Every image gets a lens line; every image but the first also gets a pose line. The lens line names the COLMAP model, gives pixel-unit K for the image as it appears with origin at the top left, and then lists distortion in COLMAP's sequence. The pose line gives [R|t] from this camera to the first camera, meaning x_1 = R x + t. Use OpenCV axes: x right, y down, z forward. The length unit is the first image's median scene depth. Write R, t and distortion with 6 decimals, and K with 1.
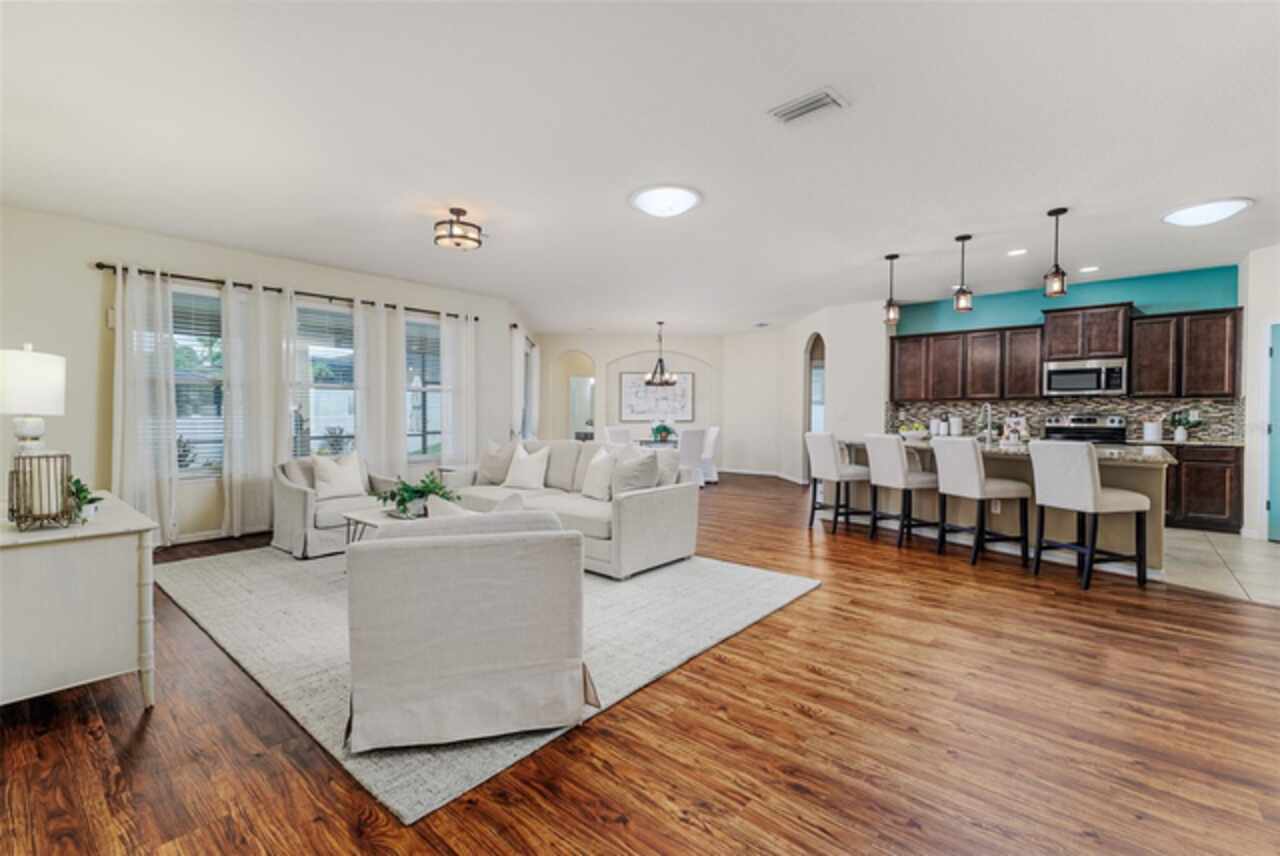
lens RADIAL K [[545.9, 0, 659.4], [0, 545.9, 426.0], [0, 0, 1]] dist [-0.001747, -0.000259]
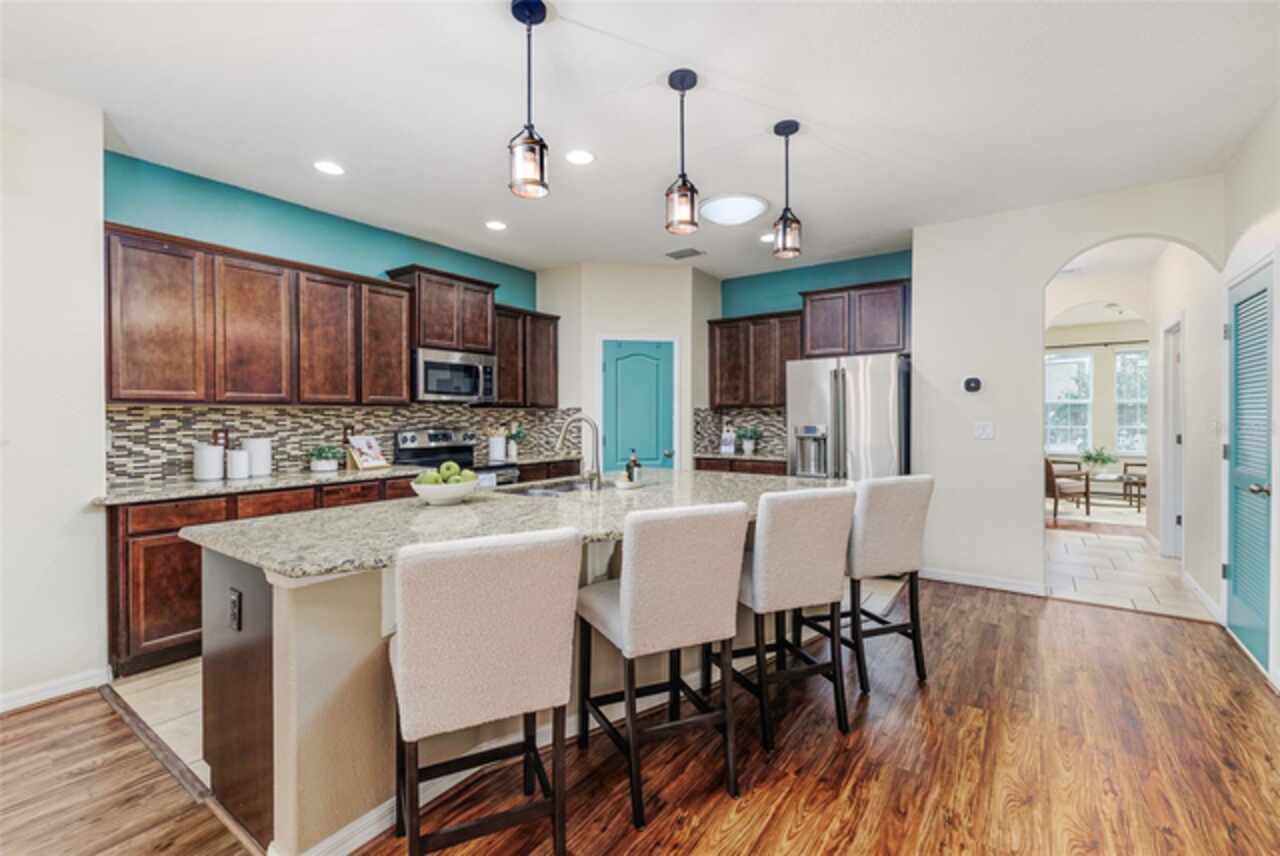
lens RADIAL K [[556.8, 0, 640.1], [0, 556.8, 419.5], [0, 0, 1]] dist [-0.000043, -0.000042]
pose [[-0.071412, -0.010210, 0.997395, 0.041913], [0.023663, 0.999649, 0.011928, -0.035460], [-0.997166, 0.024453, -0.071146, 0.792875]]
